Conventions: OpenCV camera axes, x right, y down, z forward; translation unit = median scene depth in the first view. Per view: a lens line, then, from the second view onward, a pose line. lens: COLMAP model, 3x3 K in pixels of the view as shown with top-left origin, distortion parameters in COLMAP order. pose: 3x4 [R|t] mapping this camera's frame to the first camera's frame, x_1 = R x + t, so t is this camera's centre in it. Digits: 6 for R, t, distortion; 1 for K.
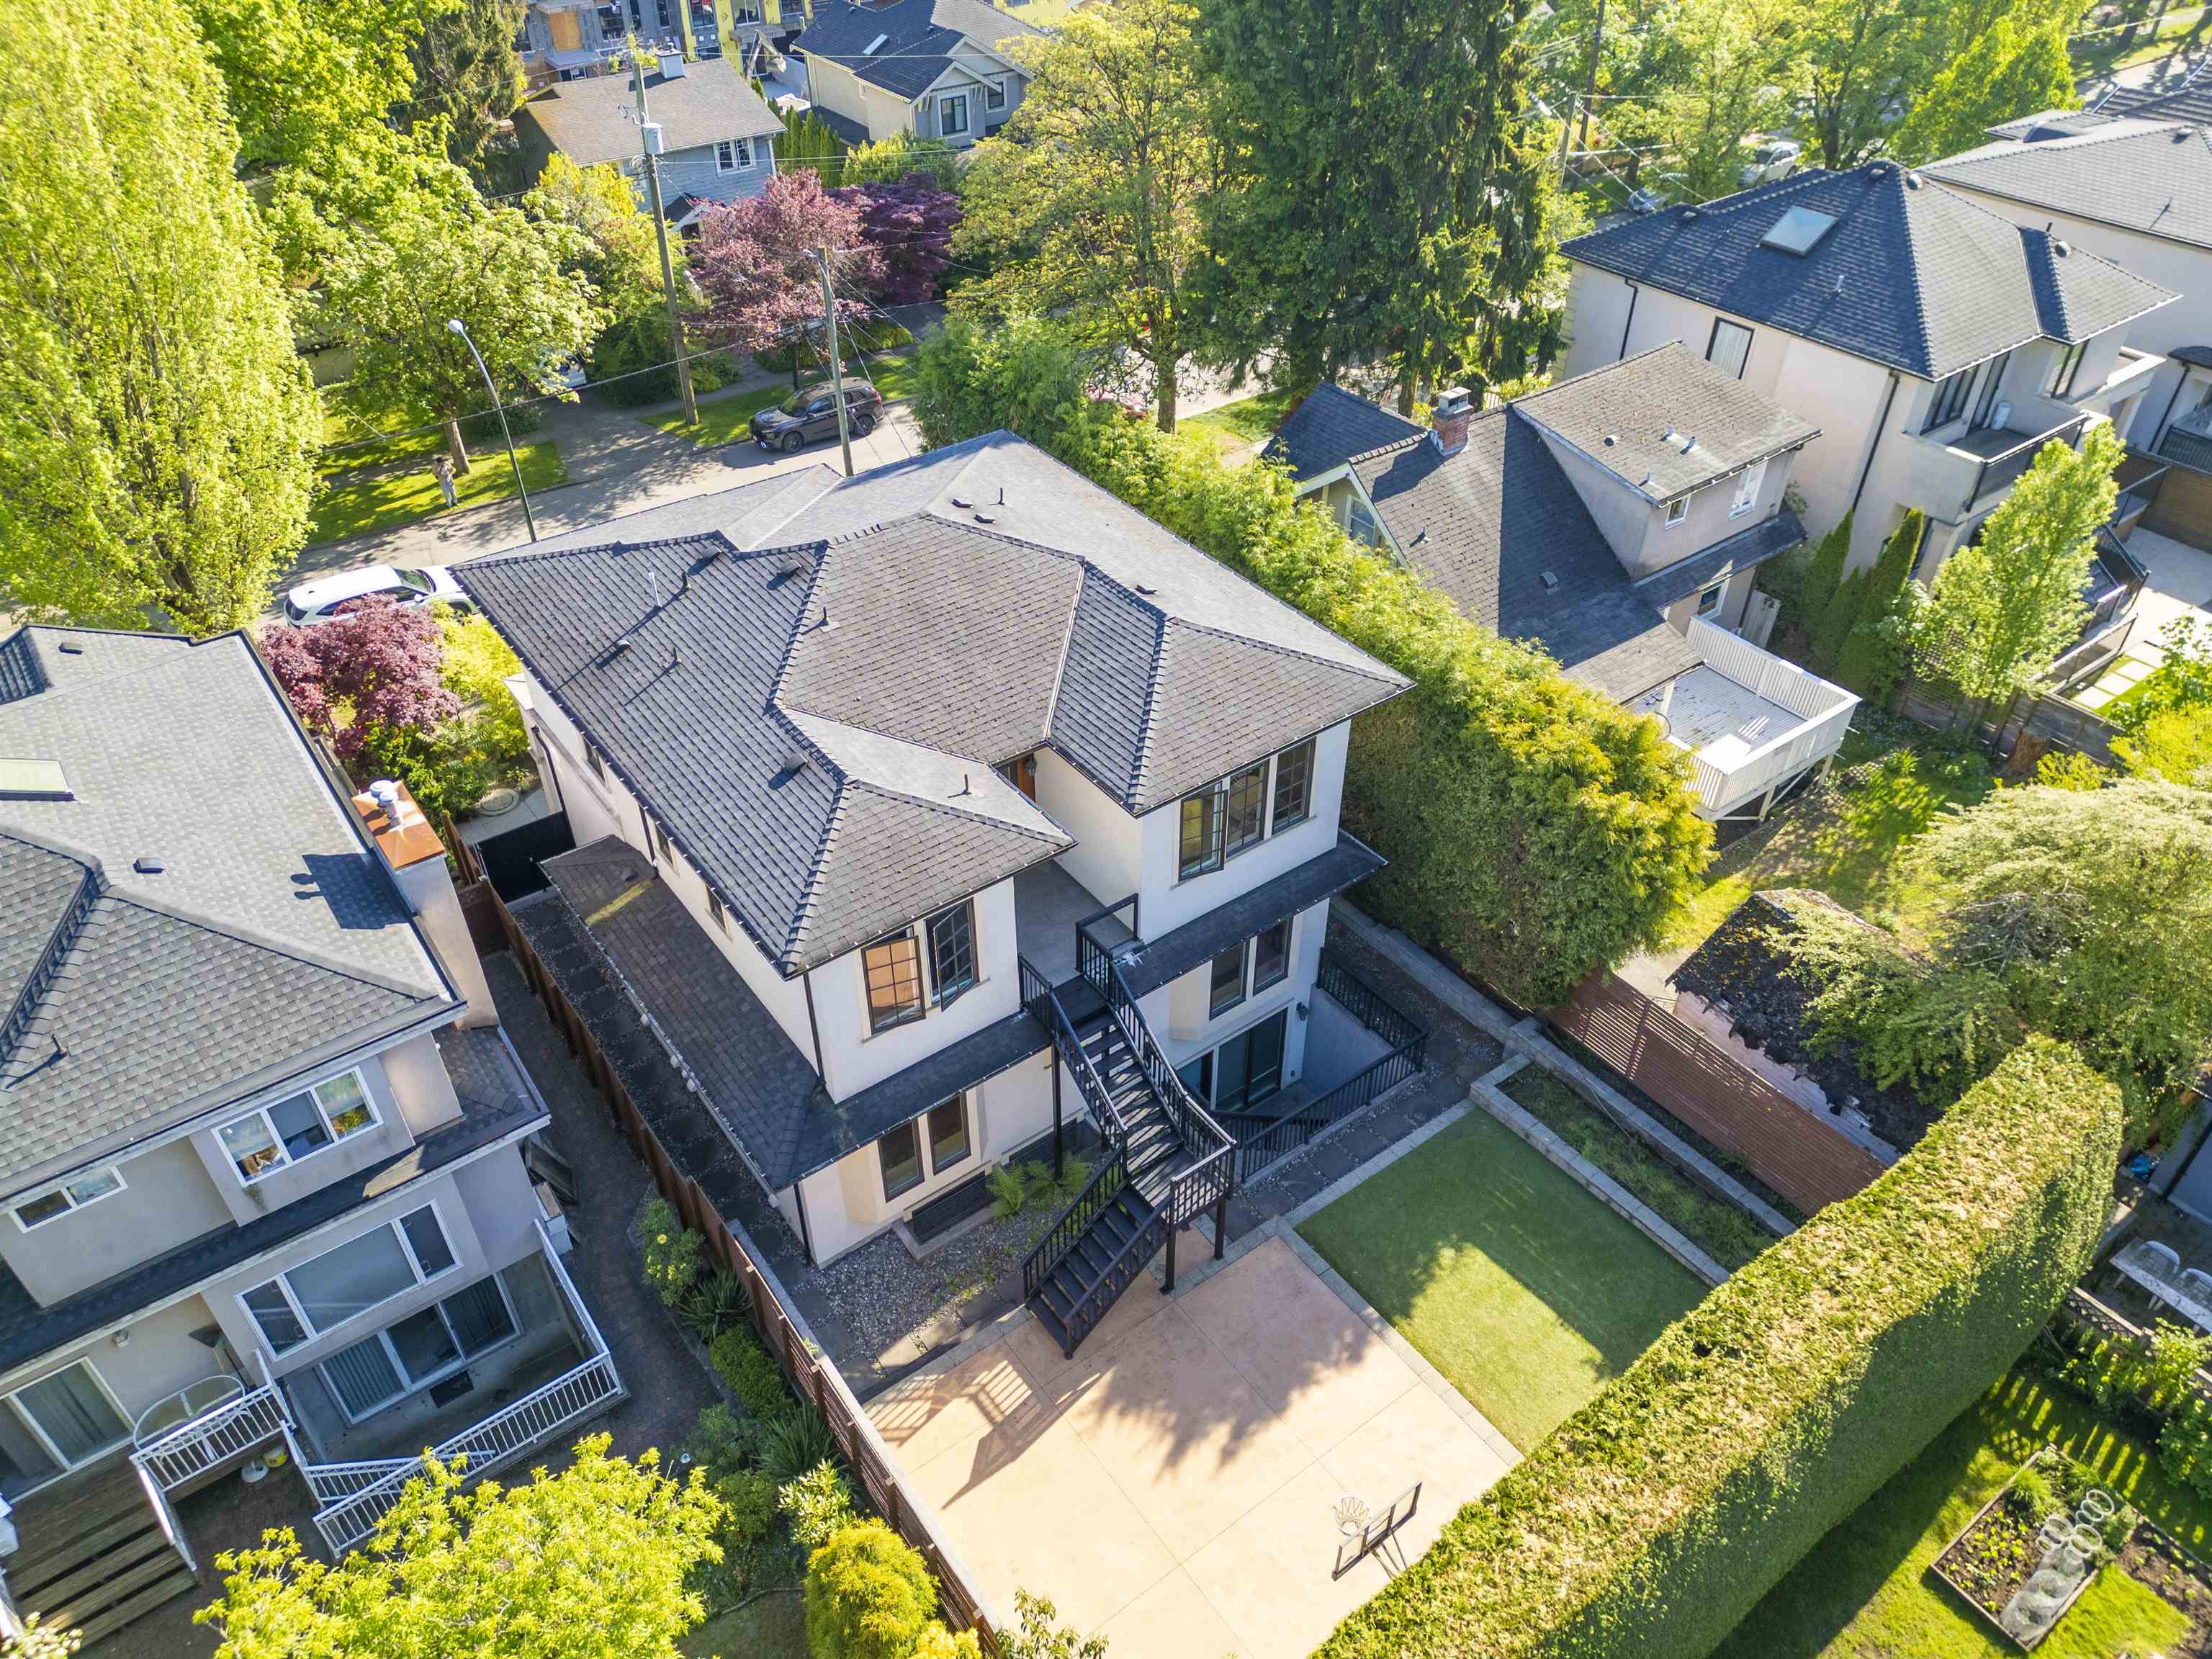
lens RADIAL K [[1542.7, 0, 1101.9], [0, 1542.7, 828.3], [0, 0, 1]] dist [0.065708, -0.035116]
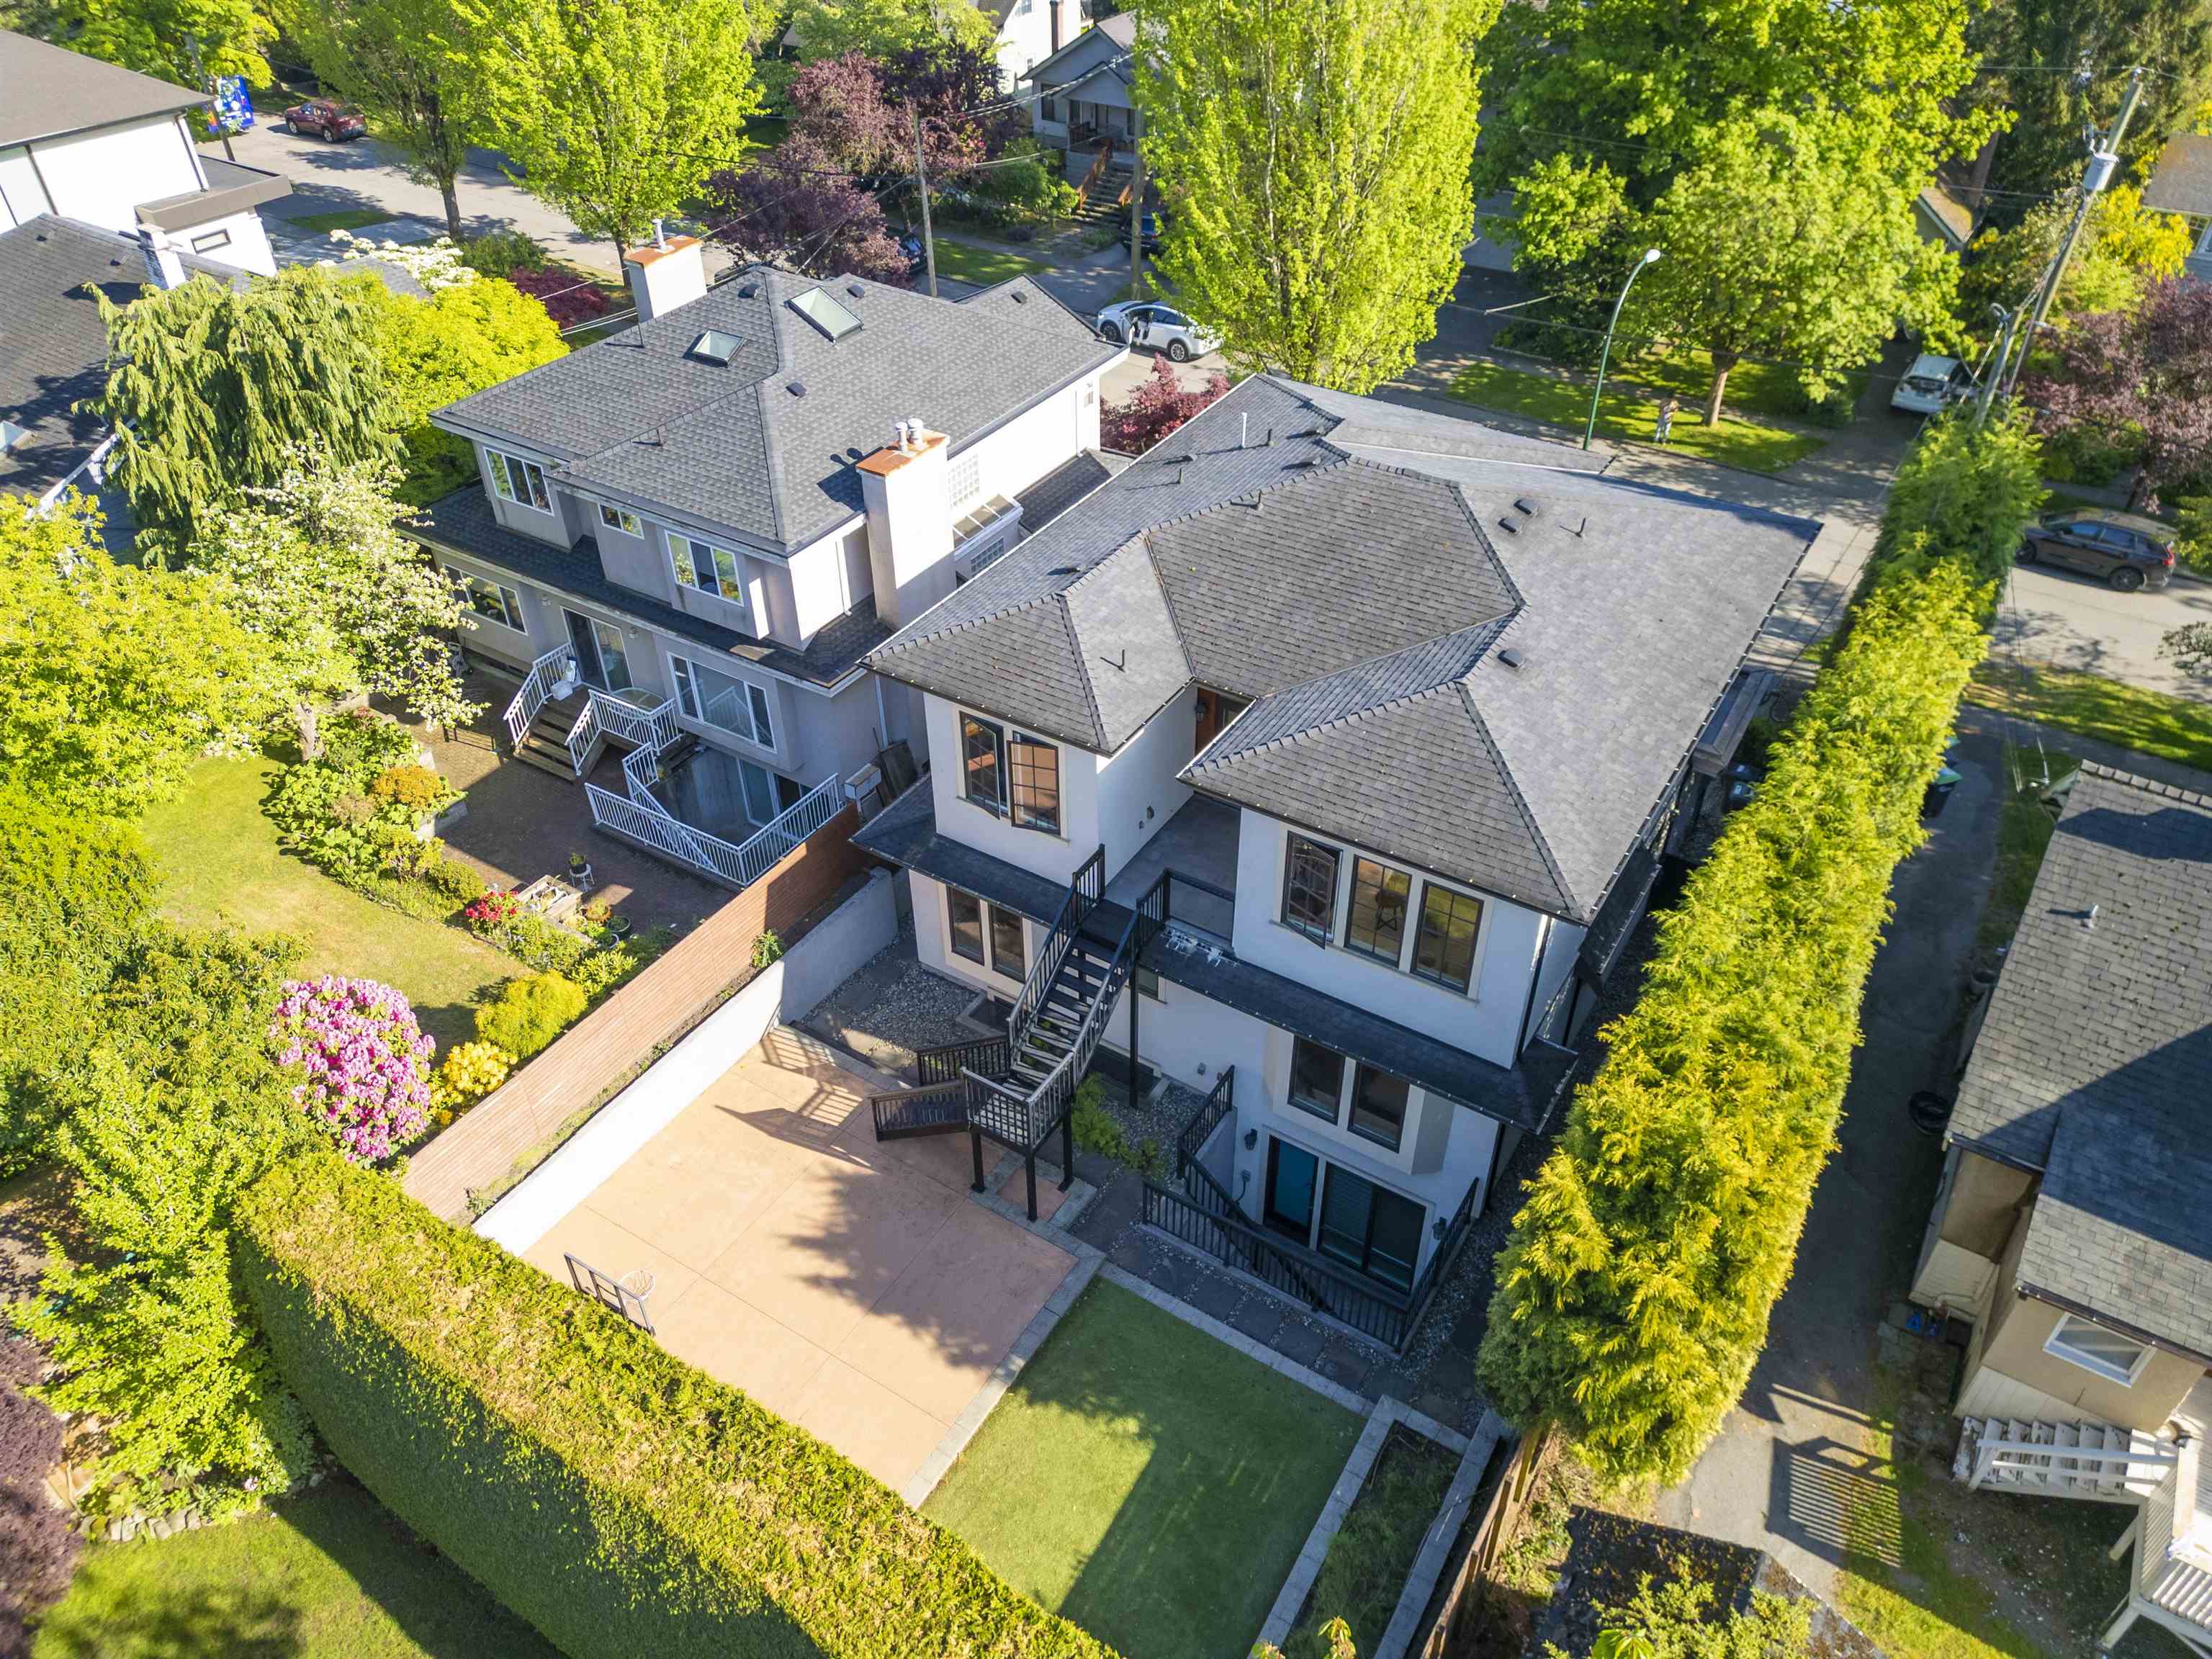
lens RADIAL K [[1542.7, 0, 1101.9], [0, 1542.7, 828.3], [0, 0, 1]] dist [0.065708, -0.035116]
pose [[0.366088, 0.579355, -0.728235, 0.662123], [-0.581414, 0.753419, 0.307110, -0.230807], [0.726593, 0.310977, 0.612664, 0.371970]]
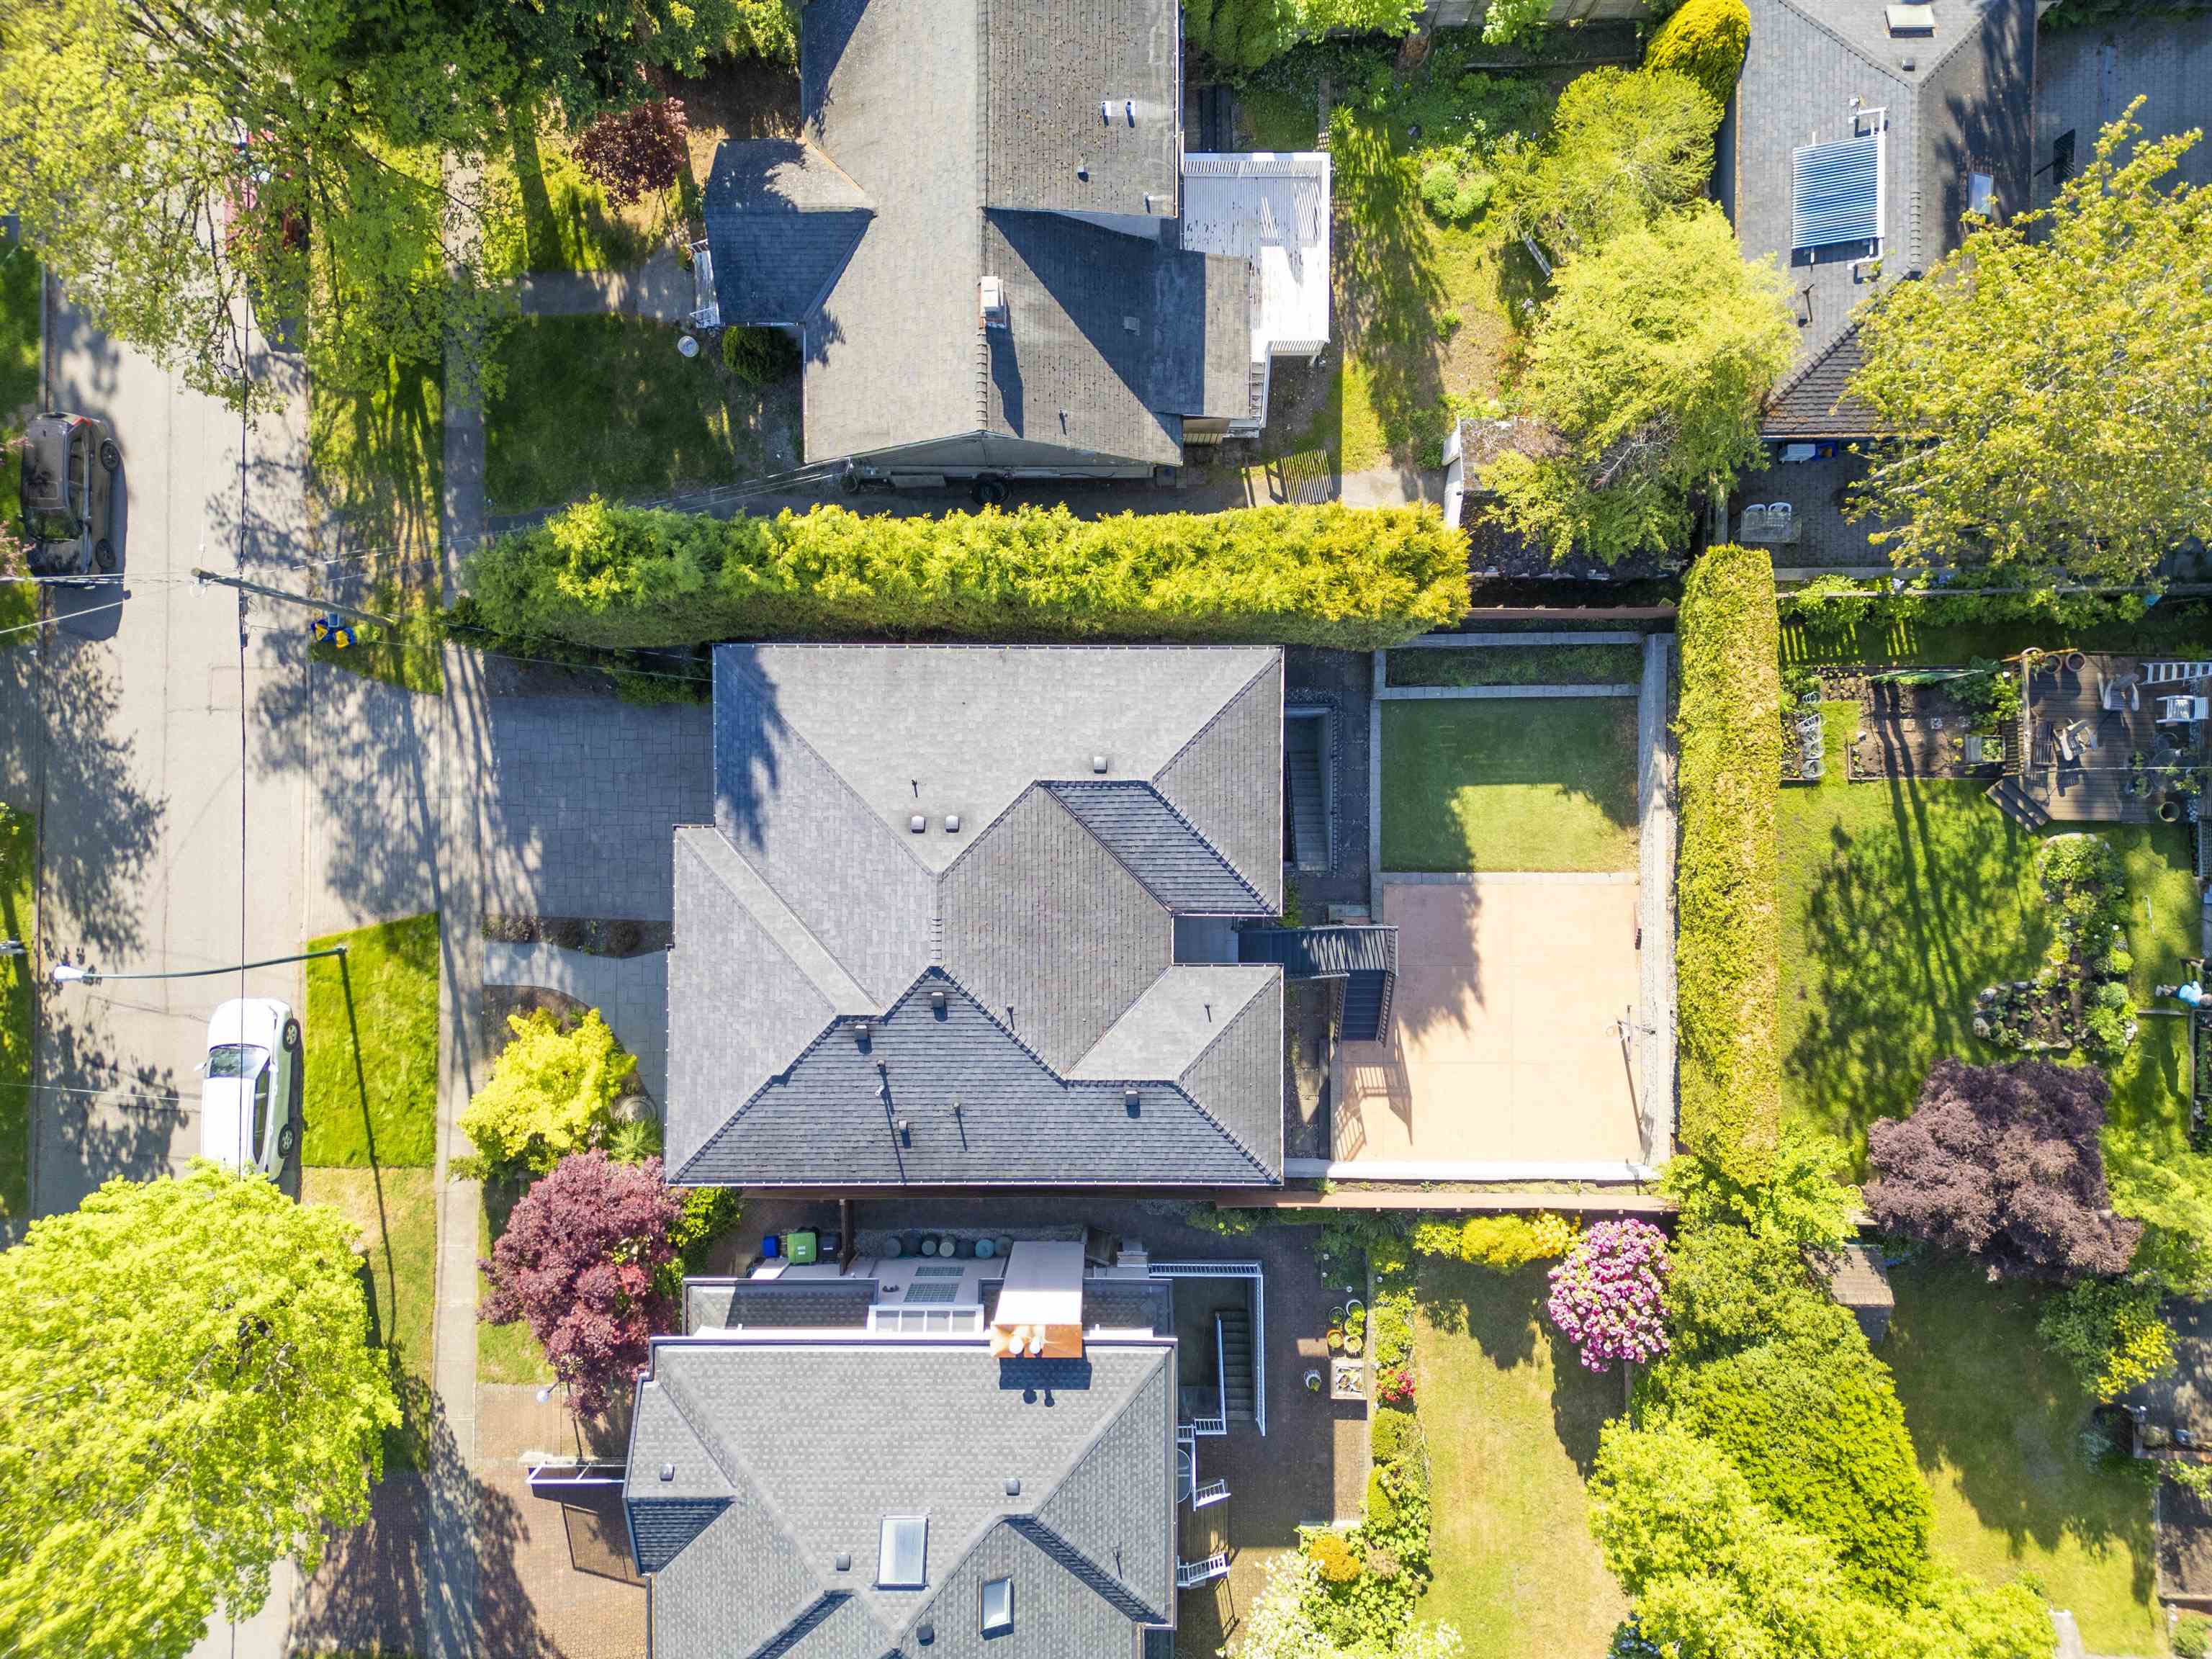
lens RADIAL K [[1531.8, 0, 1103.6], [0, 1531.8, 824.5], [0, 0, 1]] dist [0.091739, 0.000503]
pose [[0.592250, -0.805738, -0.005173, -0.001980], [0.510912, 0.370561, 0.775663, -1.167453], [-0.623064, -0.462029, 0.631126, 0.215506]]
